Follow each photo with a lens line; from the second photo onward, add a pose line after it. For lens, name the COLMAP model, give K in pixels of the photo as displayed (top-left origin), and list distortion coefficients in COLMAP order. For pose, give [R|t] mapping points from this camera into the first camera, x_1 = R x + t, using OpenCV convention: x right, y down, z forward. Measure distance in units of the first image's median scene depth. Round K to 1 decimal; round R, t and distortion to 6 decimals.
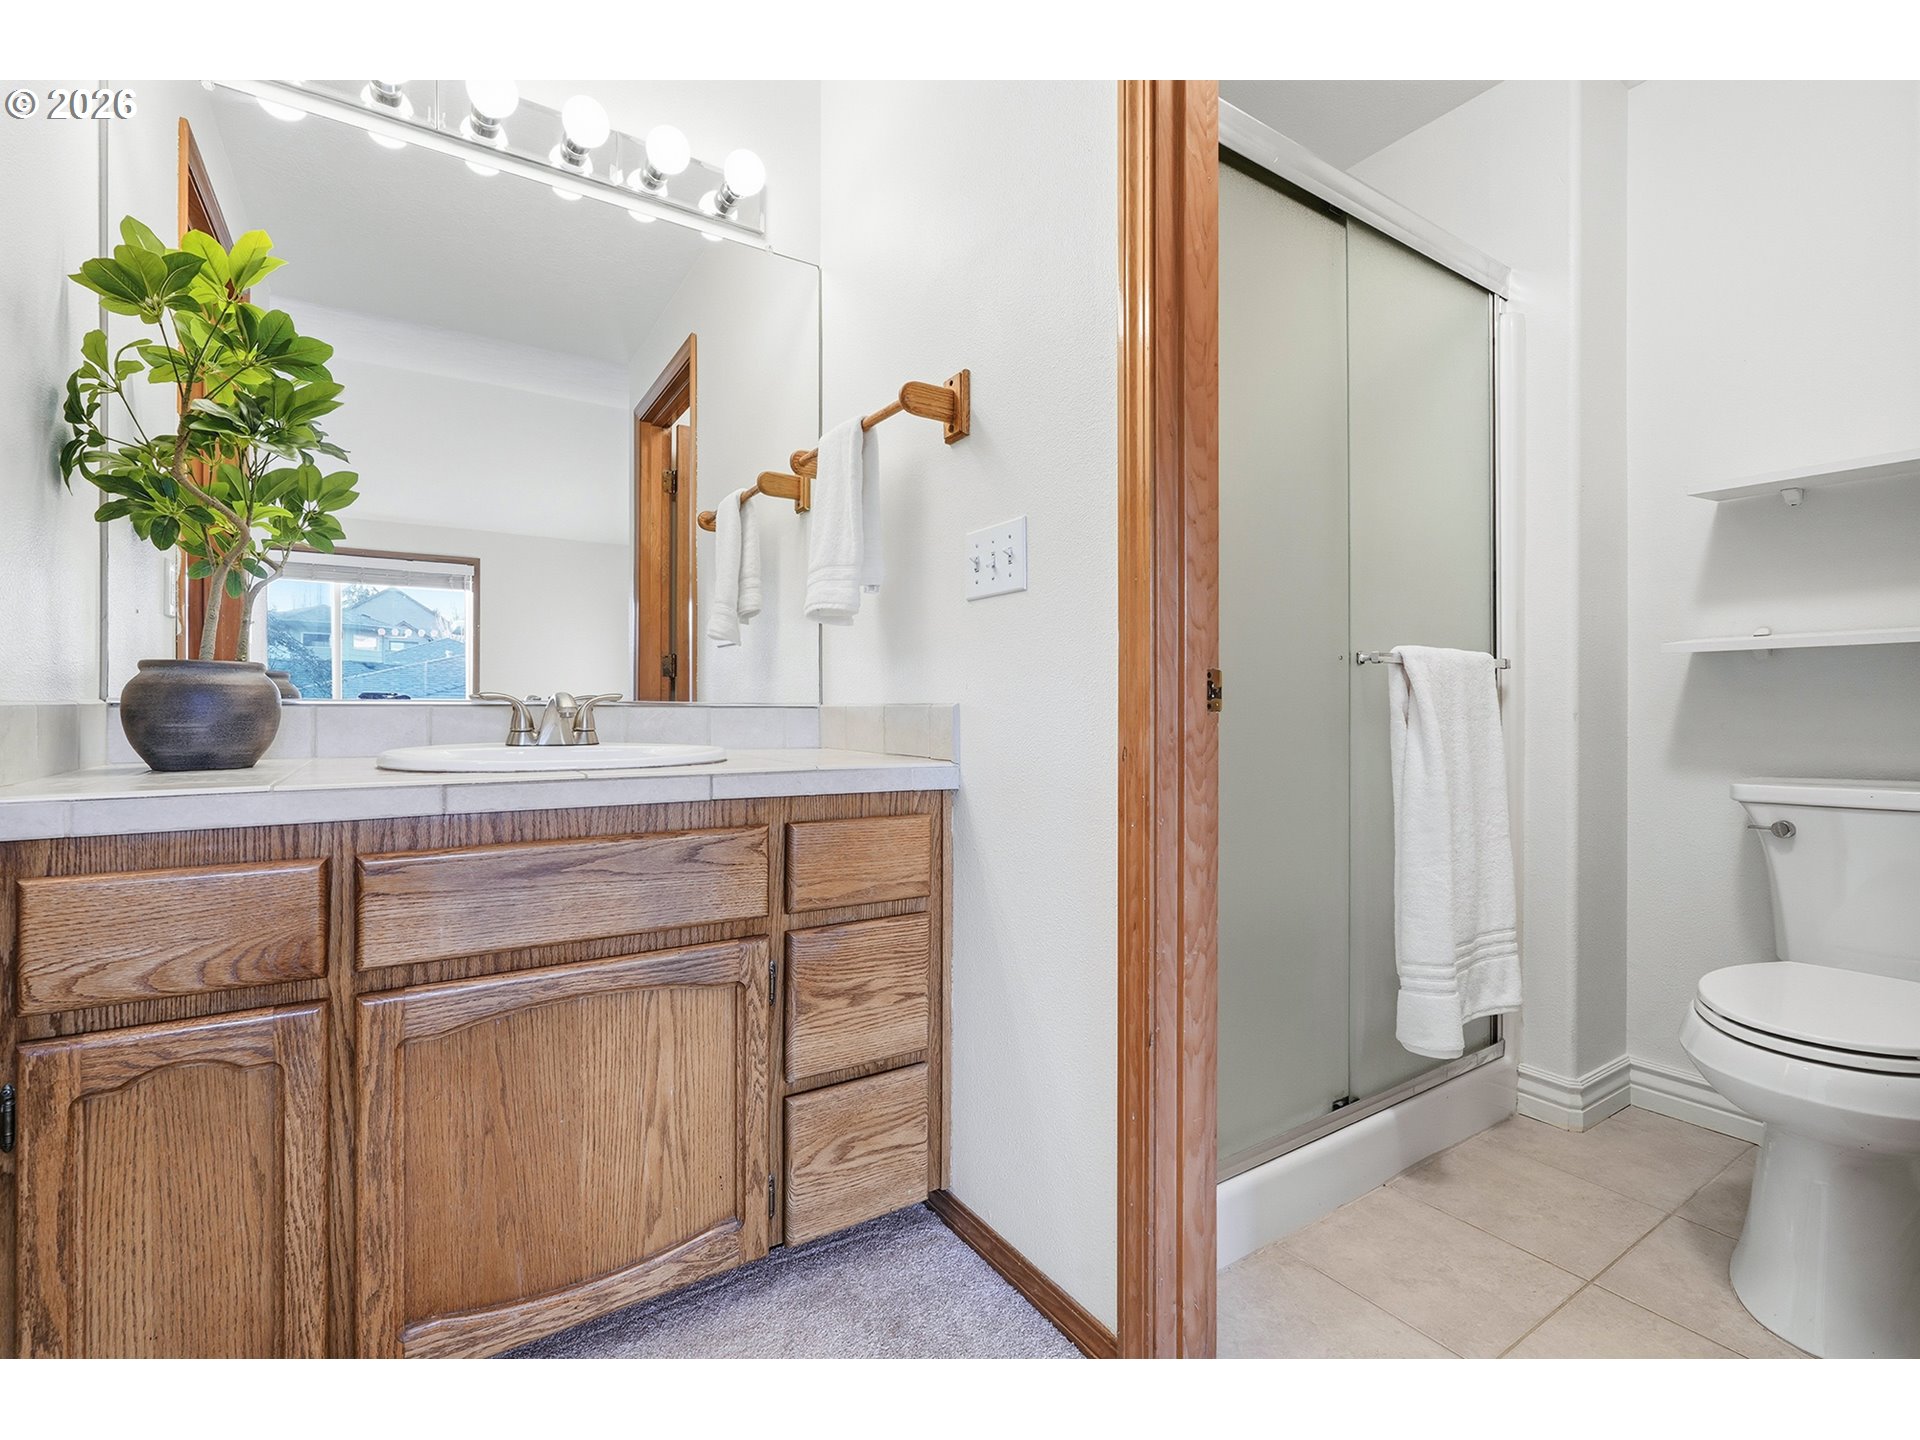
lens RADIAL K [[867.2, 0, 957.5], [0, 867.2, 709.8], [0, 0, 1]] dist [-0.008360, 0.004745]
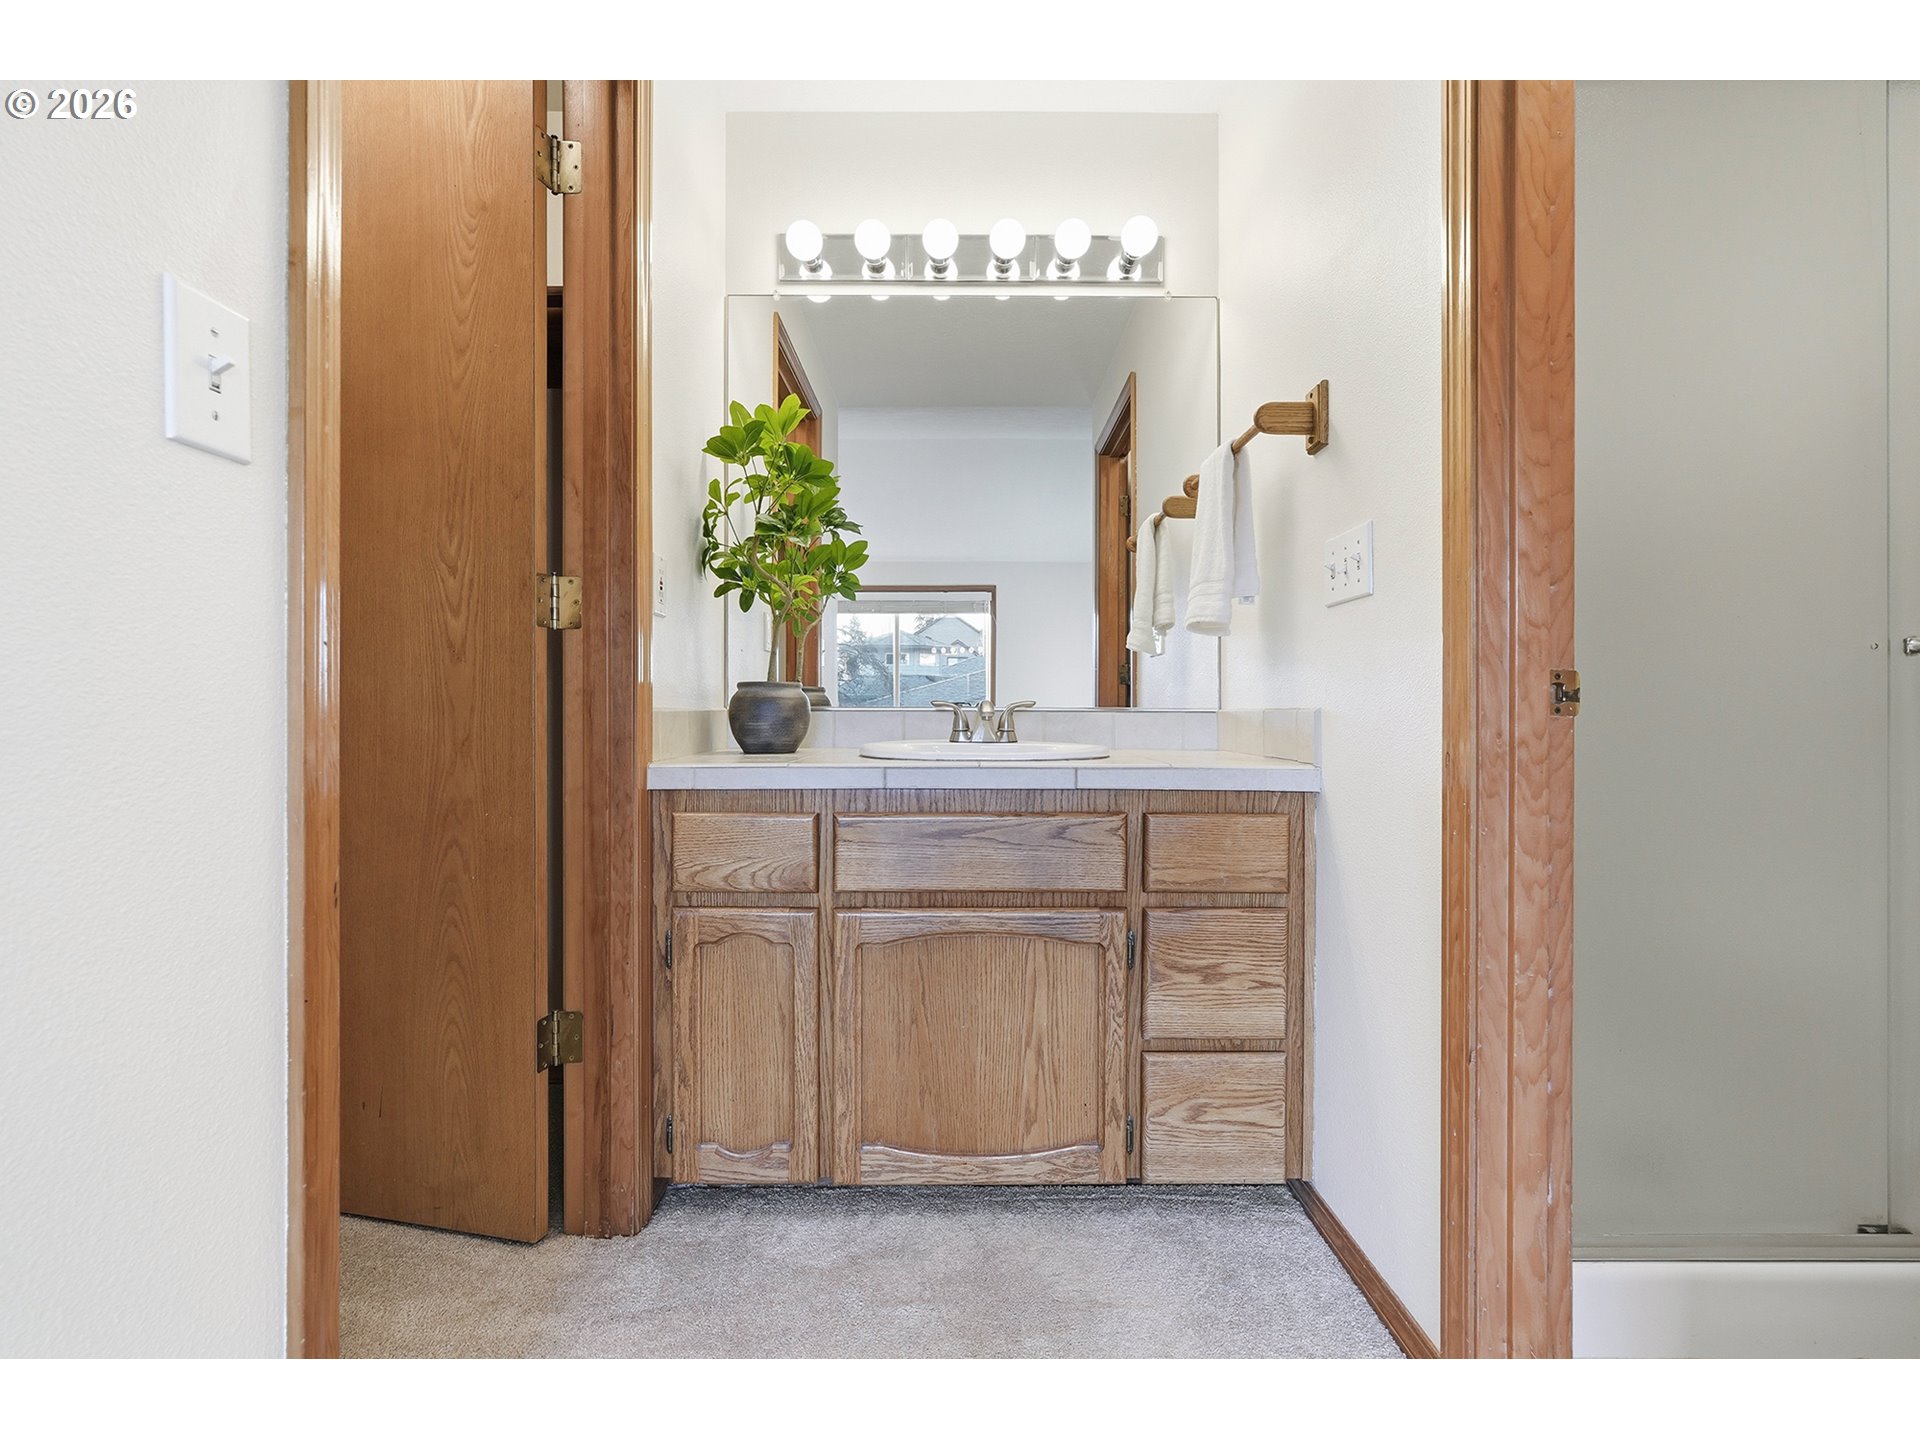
lens RADIAL K [[859.7, 0, 955.1], [0, 859.7, 717.0], [0, 0, 1]] dist [-0.004665, 0.001098]
pose [[0.842245, 0.001985, -0.539091, 0.212967], [-0.000479, 0.999996, 0.002934, 0.000481], [0.539094, -0.002213, 0.842242, -0.096236]]
